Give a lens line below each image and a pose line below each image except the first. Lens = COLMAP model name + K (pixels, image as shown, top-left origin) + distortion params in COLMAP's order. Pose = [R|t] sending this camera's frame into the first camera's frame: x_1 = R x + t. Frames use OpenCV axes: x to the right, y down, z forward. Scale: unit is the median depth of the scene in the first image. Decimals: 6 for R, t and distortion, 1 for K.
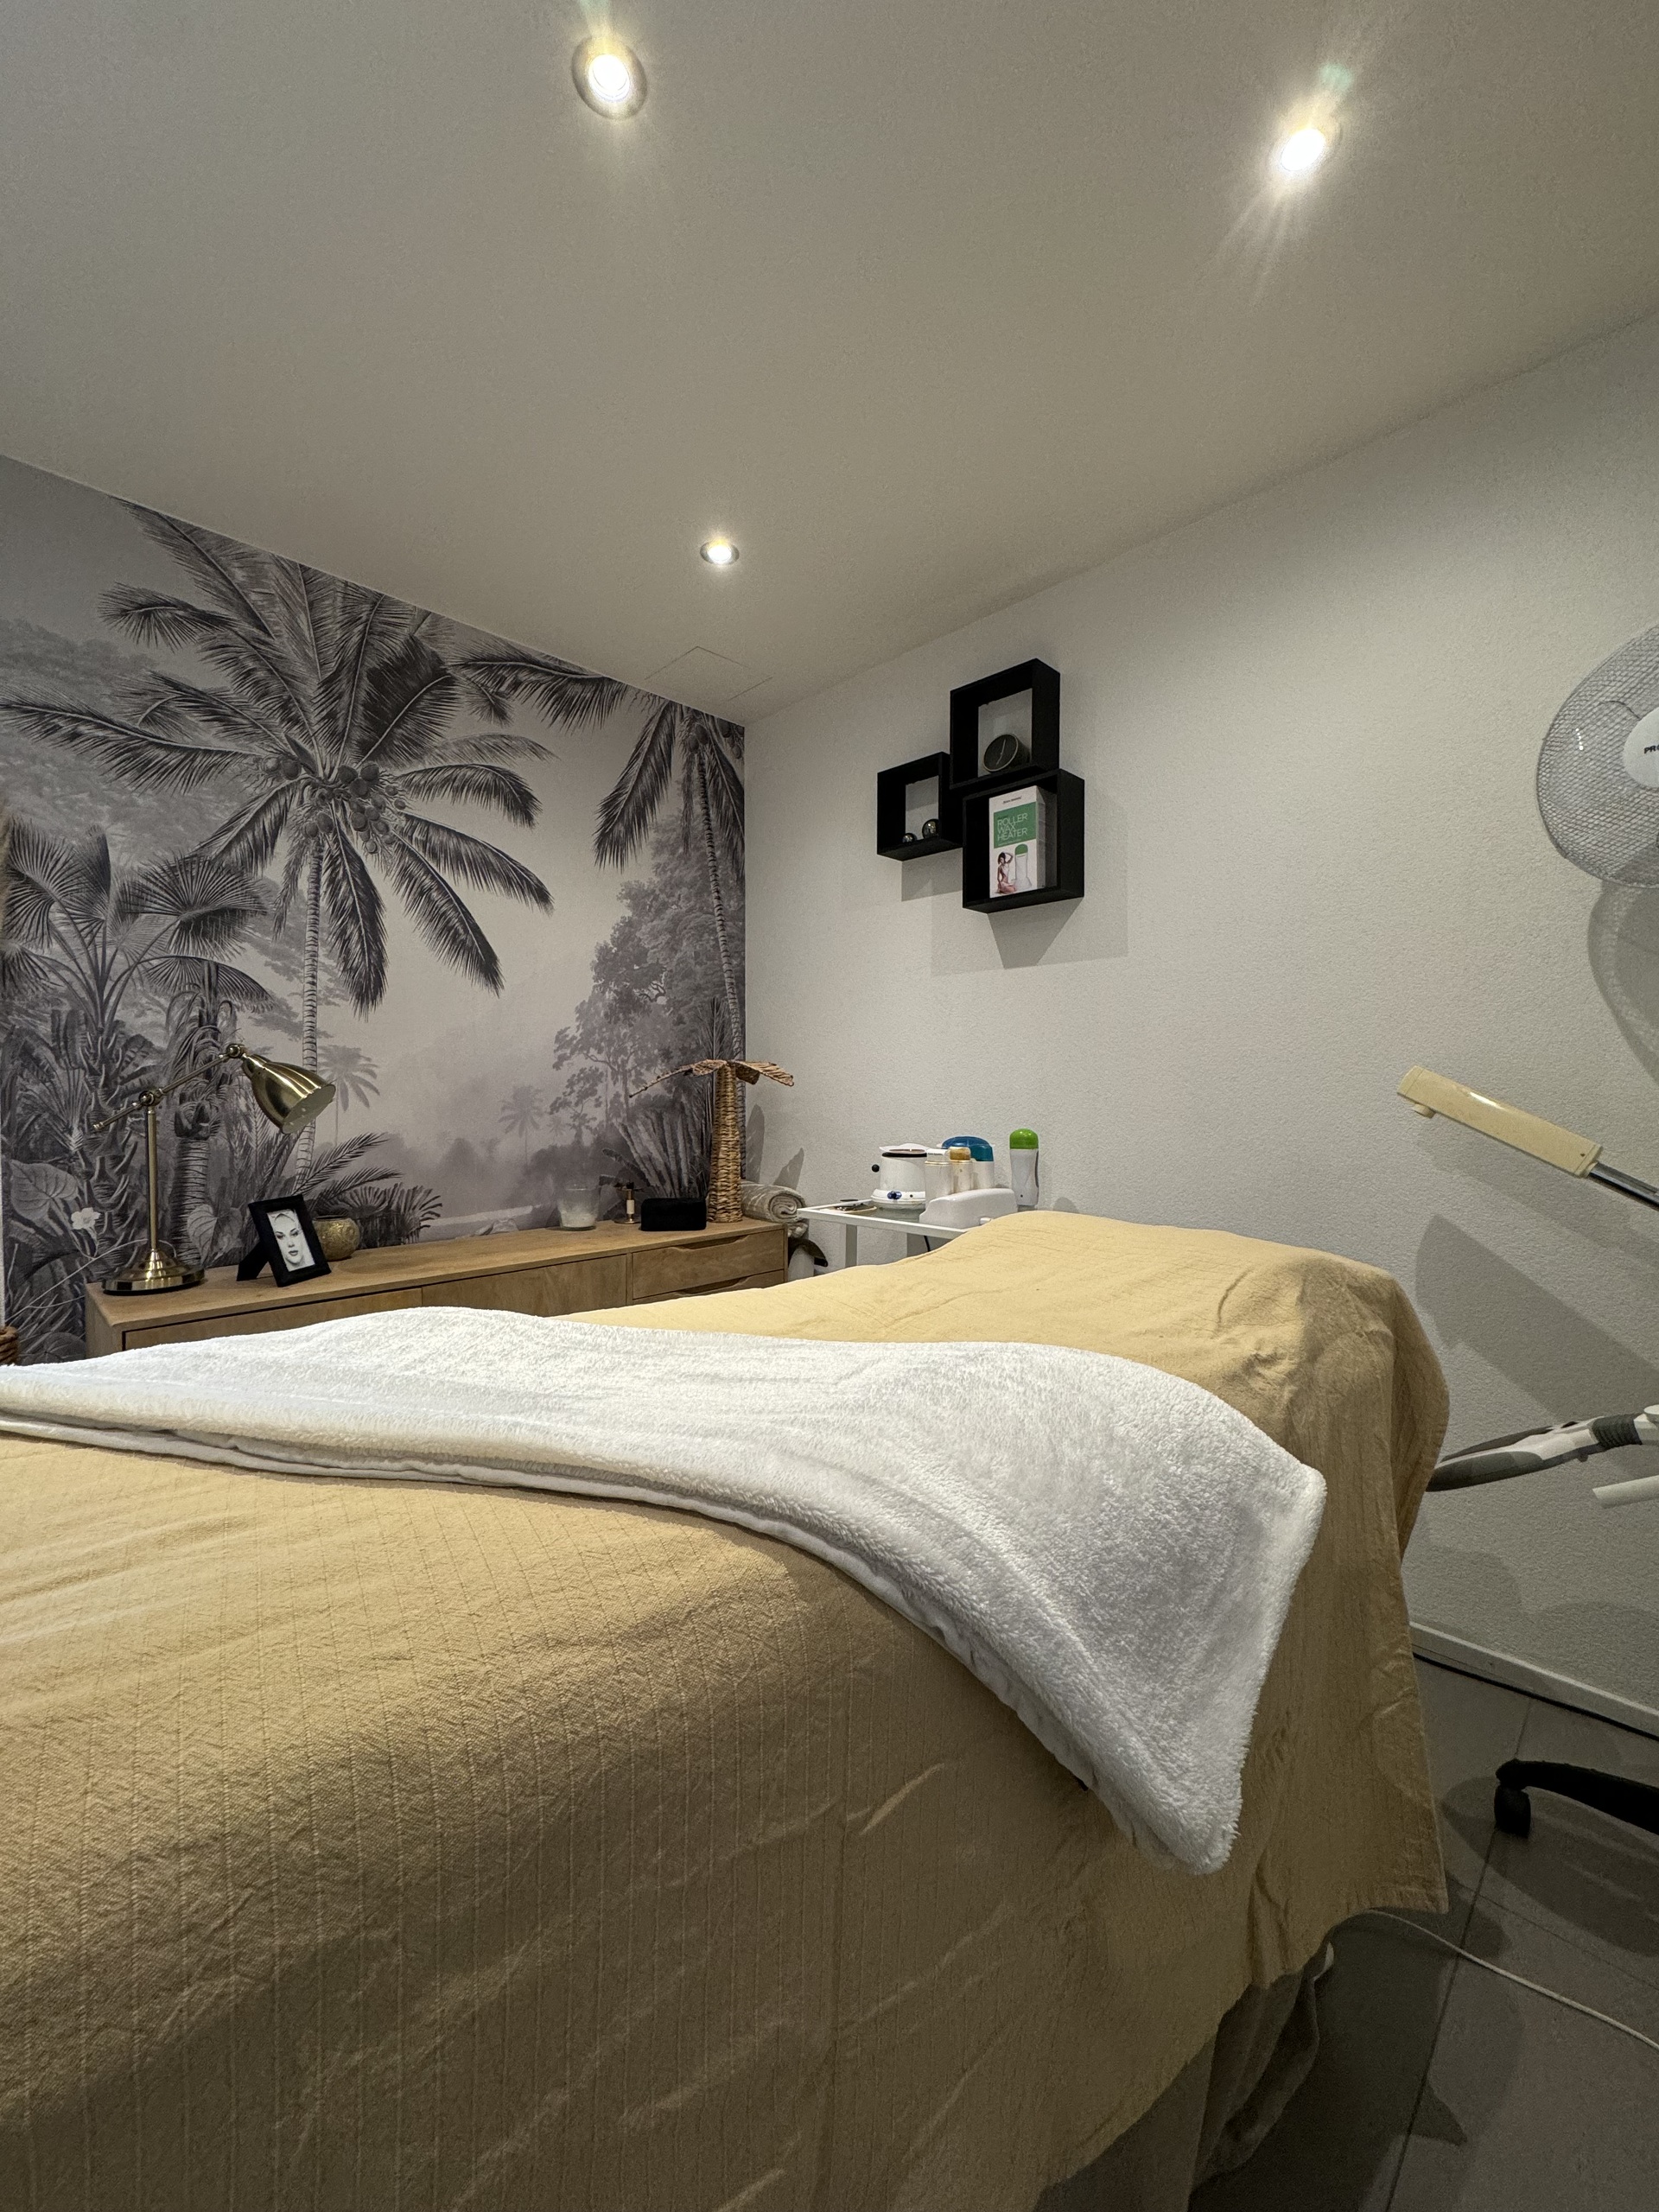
lens RADIAL K [[879.7, 0, 827.8], [0, 879.7, 1107.6], [0, 0, 1]] dist [-0.003101, -0.000085]
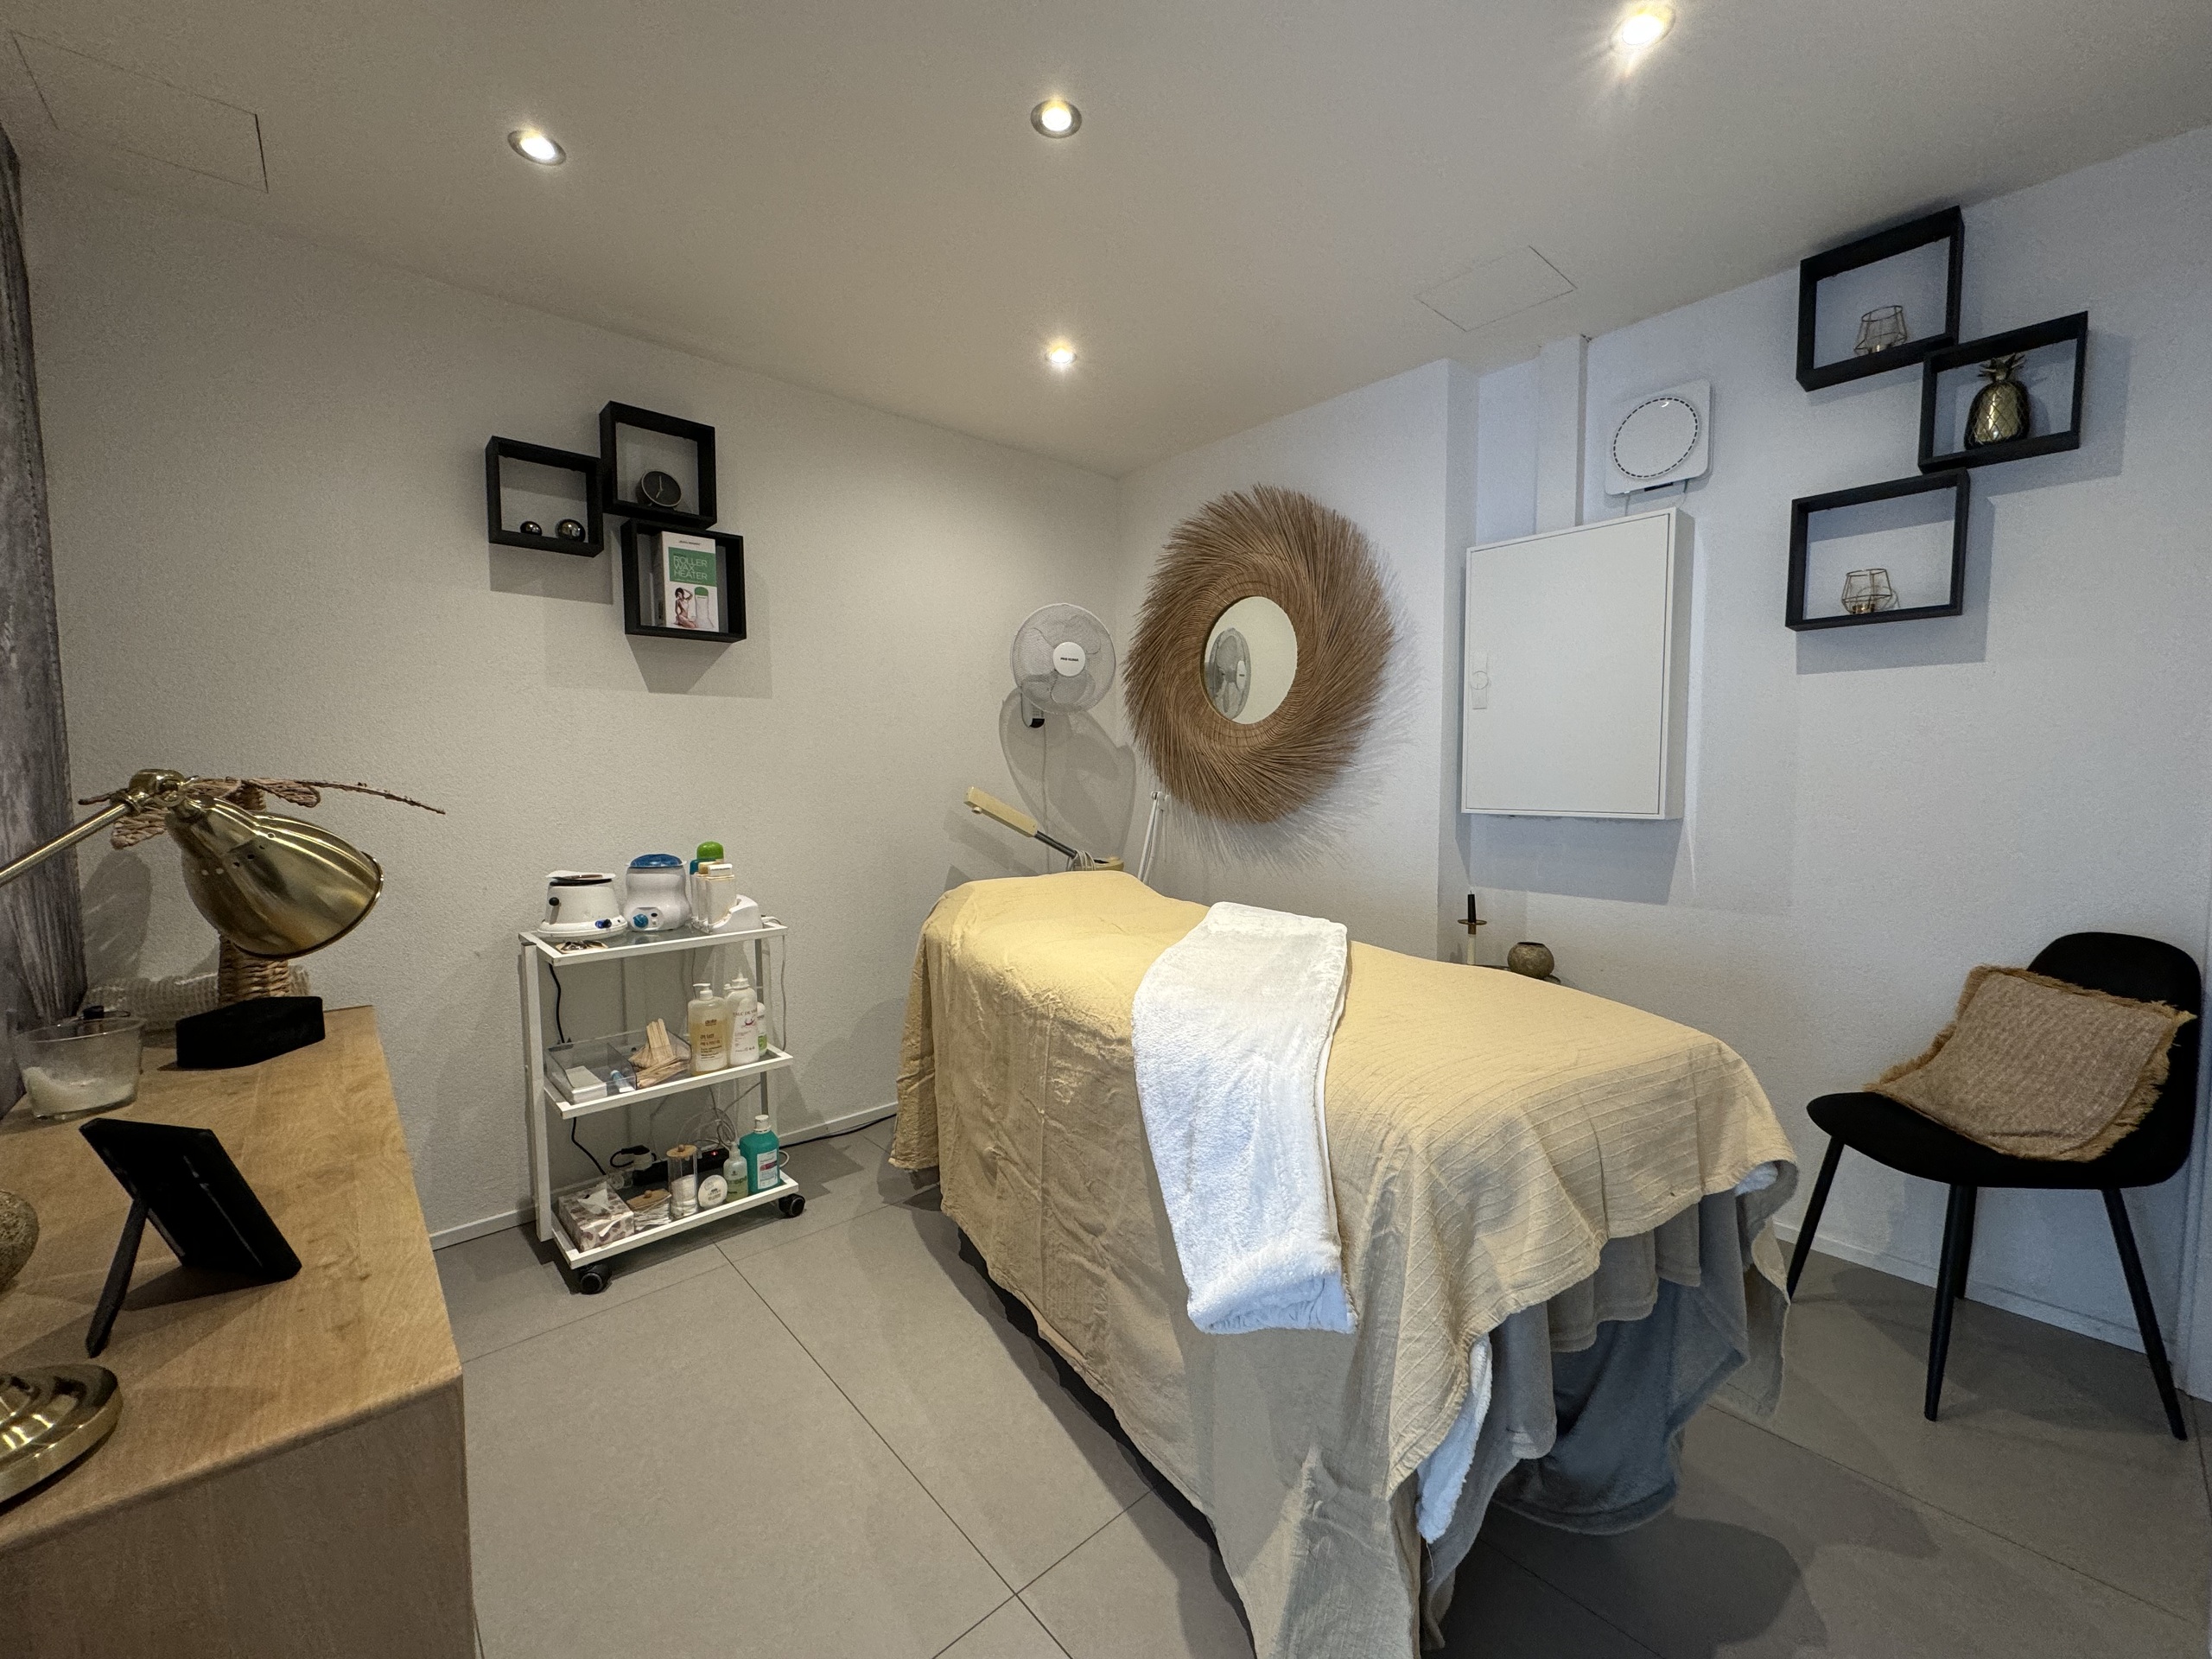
lens RADIAL K [[879.7, 0, 1105.0], [0, 879.7, 830.0], [0, 0, 1]] dist [-0.003101, -0.000085]
pose [[0.066637, -0.065291, 0.995639, -0.851423], [0.025731, 0.997637, 0.063700, -0.048780], [-0.997445, 0.021374, 0.068159, 0.409592]]
